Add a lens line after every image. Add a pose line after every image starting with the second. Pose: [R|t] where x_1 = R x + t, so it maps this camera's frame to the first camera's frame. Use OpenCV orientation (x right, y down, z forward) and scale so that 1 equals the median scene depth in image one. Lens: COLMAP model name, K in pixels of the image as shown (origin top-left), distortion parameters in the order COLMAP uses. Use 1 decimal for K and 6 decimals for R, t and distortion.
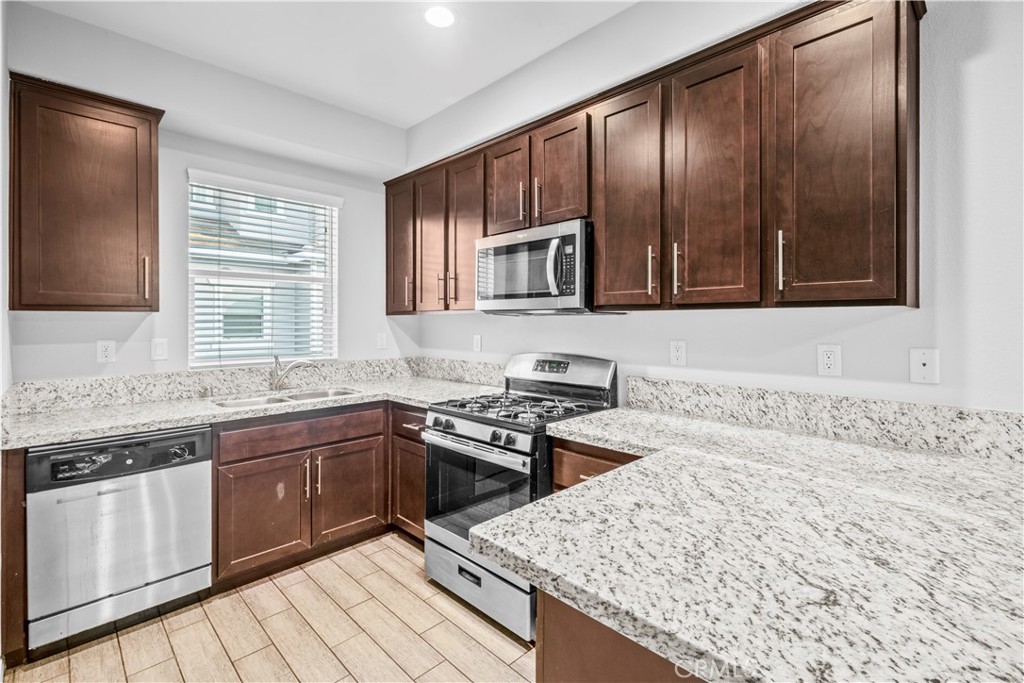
lens RADIAL K [[448.6, 0, 514.0], [0, 448.6, 315.5], [0, 0, 1]] dist [0.011636, -0.001003]
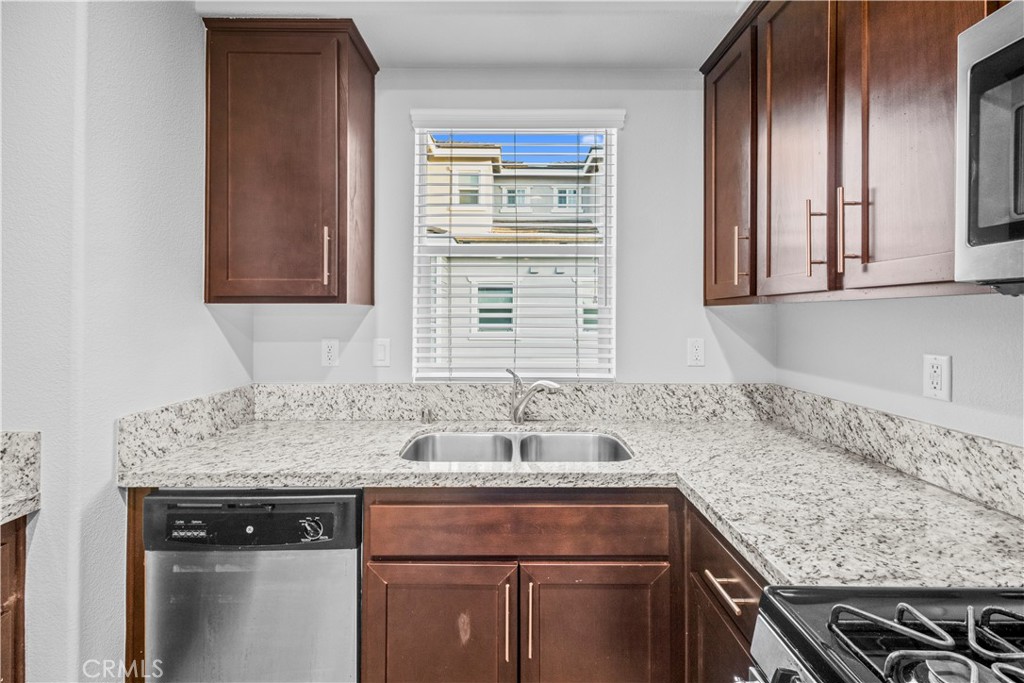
lens RADIAL K [[448.6, 0, 514.0], [0, 448.6, 315.5], [0, 0, 1]] dist [0.011636, -0.001003]
pose [[0.712825, 0.004121, -0.701330, -0.080971], [0.007046, 0.999890, 0.013037, 0.003182], [0.701307, -0.014235, 0.712718, 0.572844]]
